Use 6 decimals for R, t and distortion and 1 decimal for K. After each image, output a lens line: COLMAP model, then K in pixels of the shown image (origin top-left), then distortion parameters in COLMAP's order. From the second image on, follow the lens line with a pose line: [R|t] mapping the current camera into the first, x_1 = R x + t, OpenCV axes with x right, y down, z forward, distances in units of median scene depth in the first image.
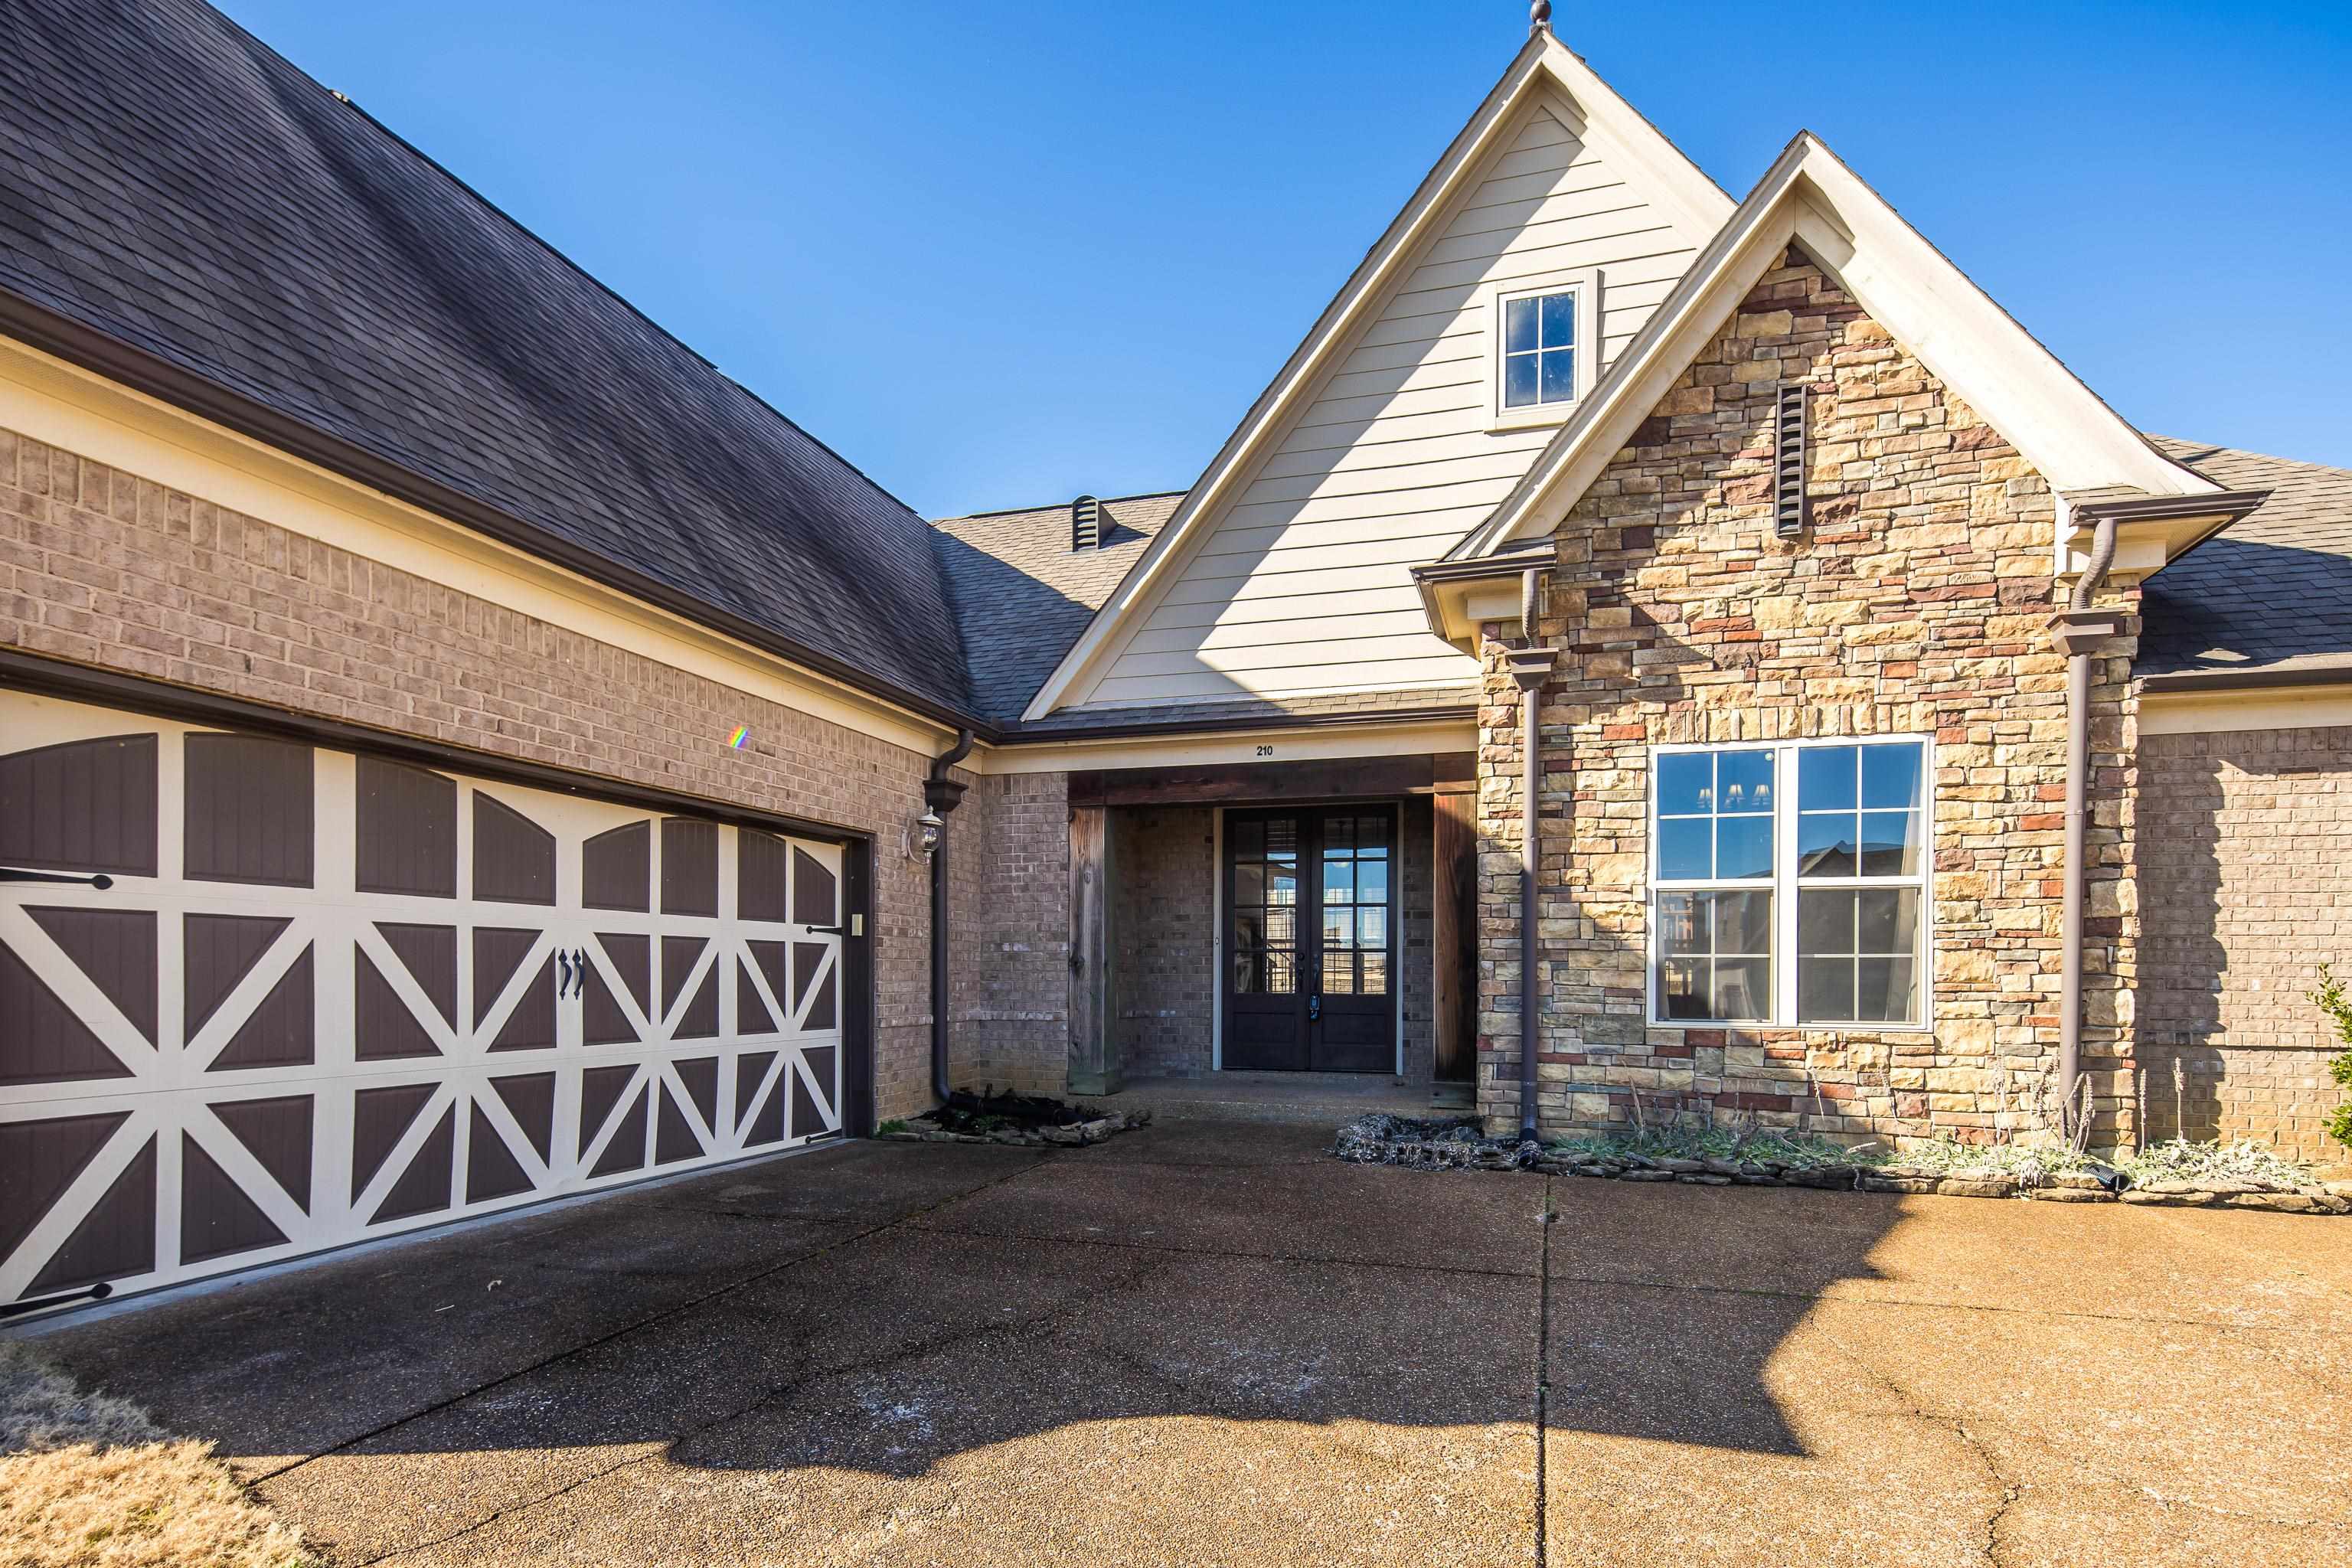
lens RADIAL K [[1221.2, 0, 1177.4], [0, 1221.2, 981.1], [0, 0, 1]] dist [-0.000279, -0.001358]
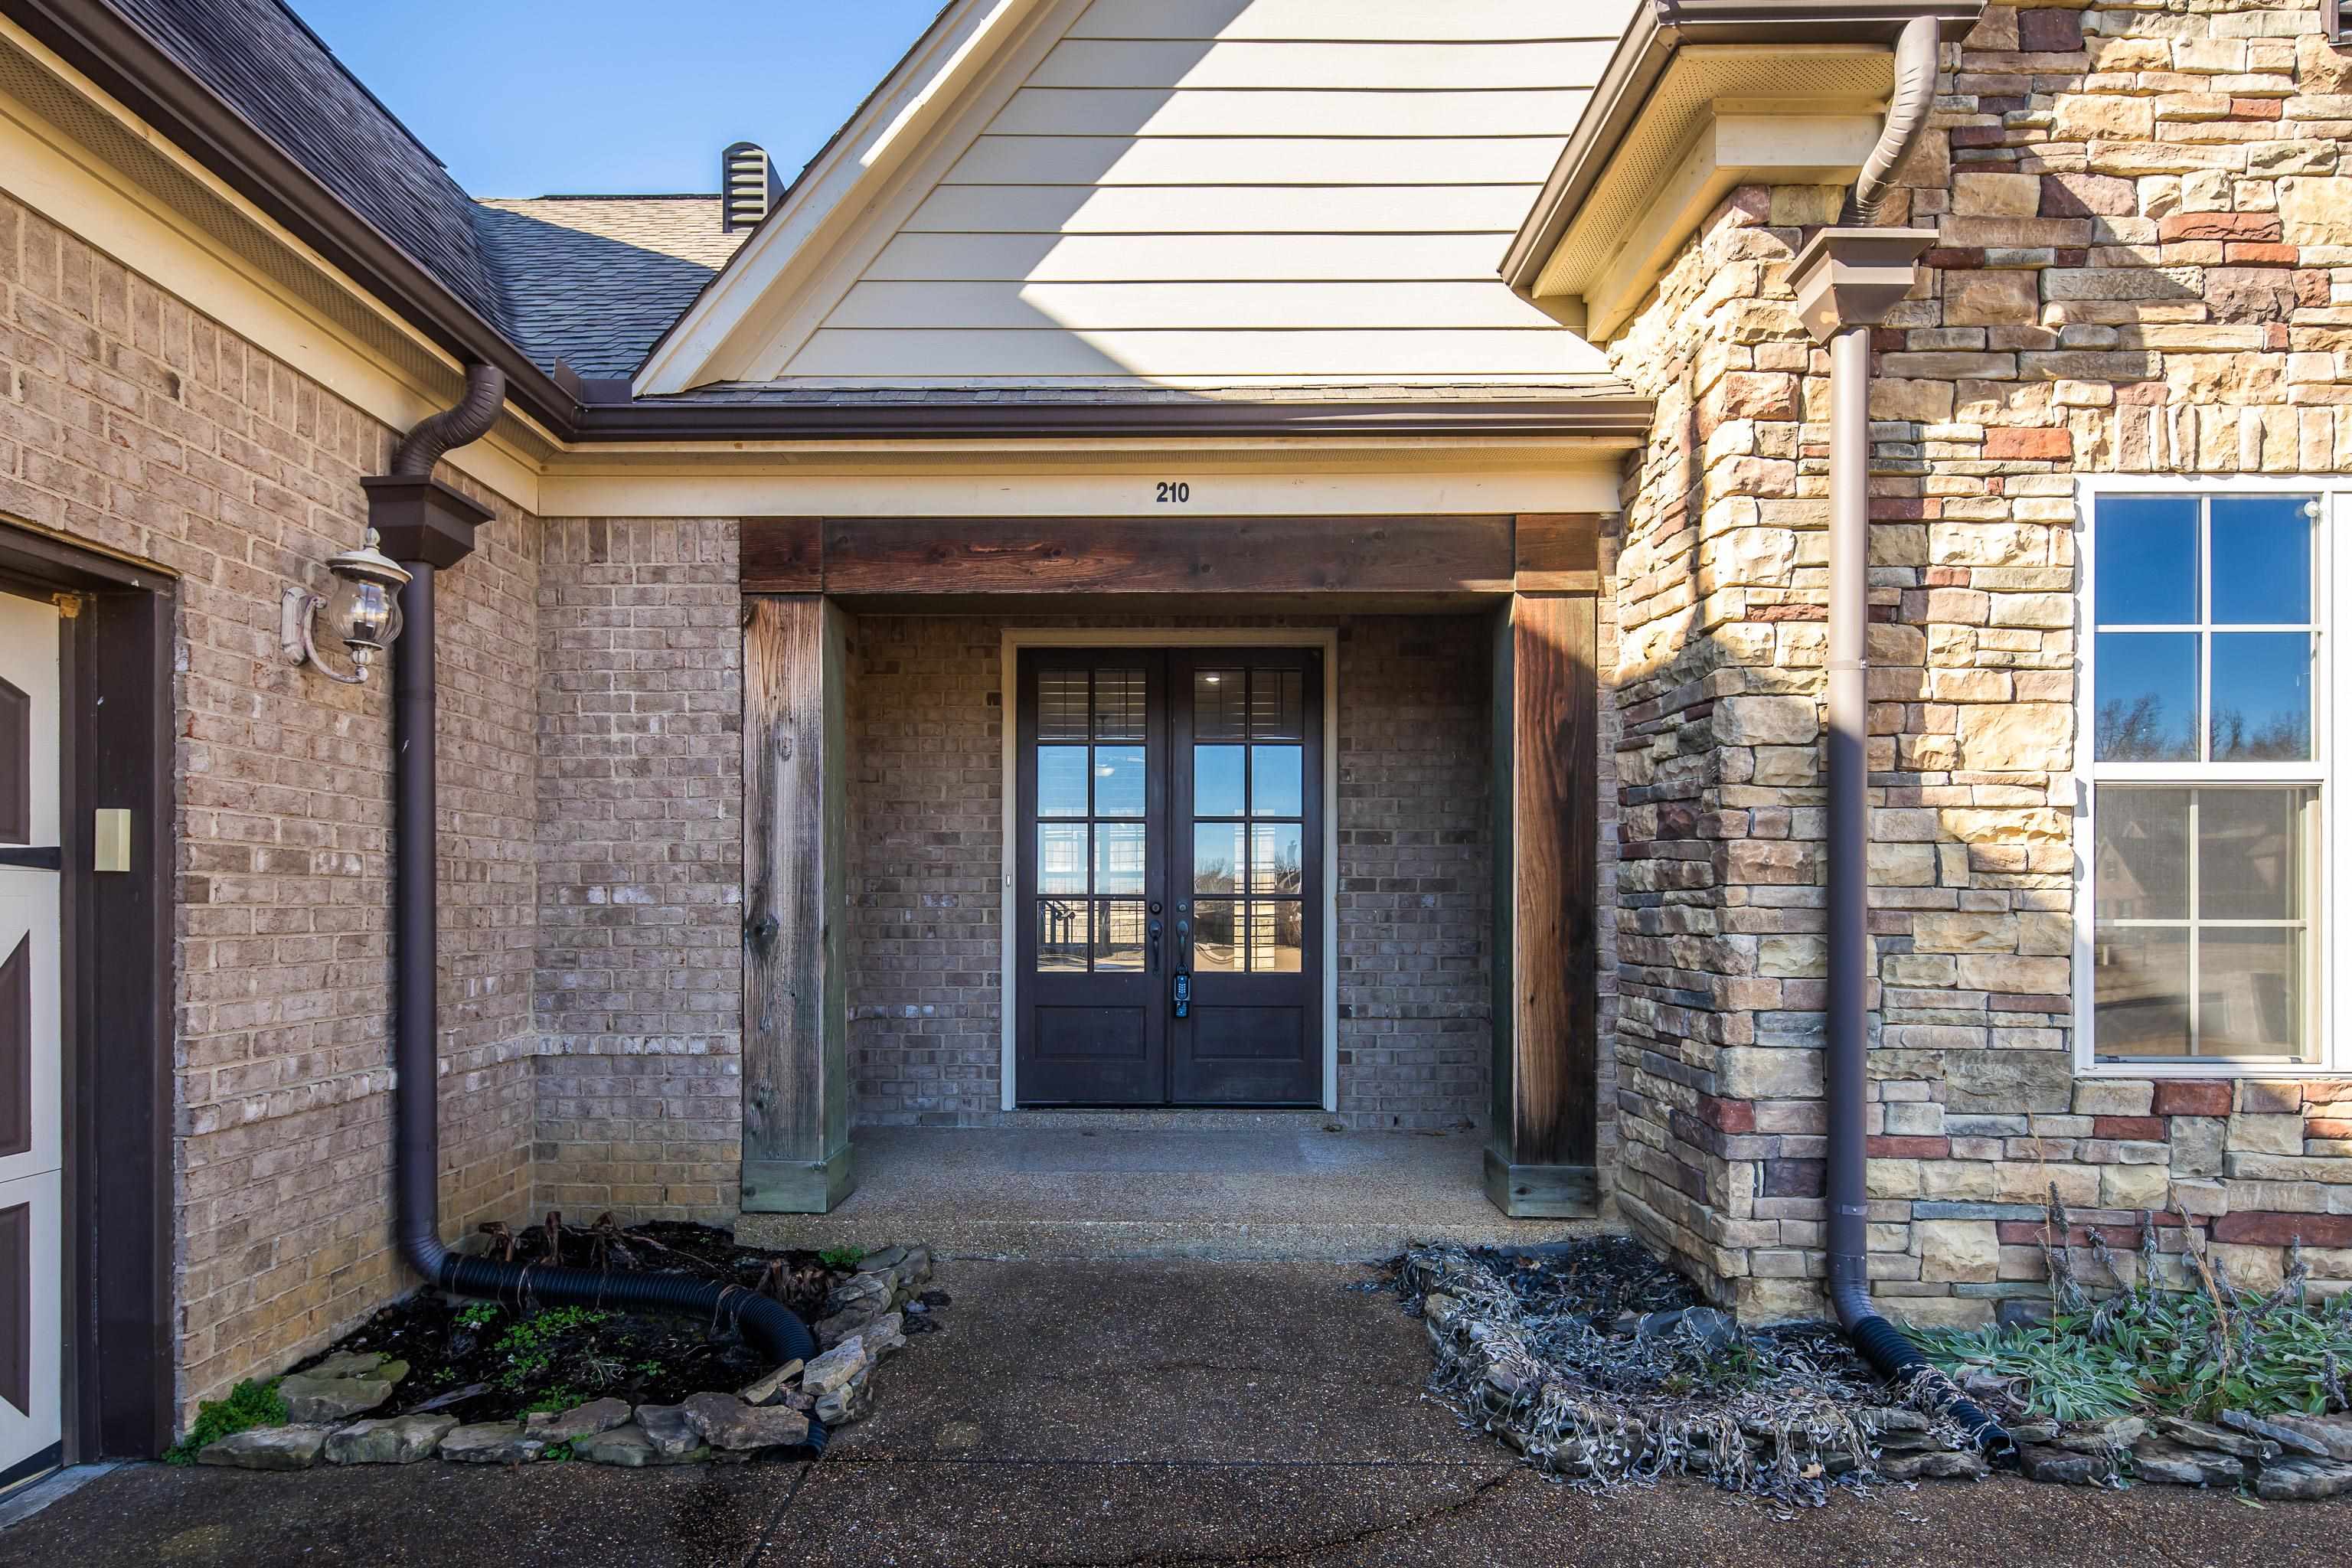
lens RADIAL K [[1204.2, 0, 1148.1], [0, 1204.2, 905.9], [0, 0, 1]] dist [0.000902, -0.001086]
pose [[0.962149, -0.003121, 0.272506, -0.081293], [0.004254, 0.999985, -0.003569, -0.026928], [-0.272491, 0.004593, 0.962147, 0.642736]]
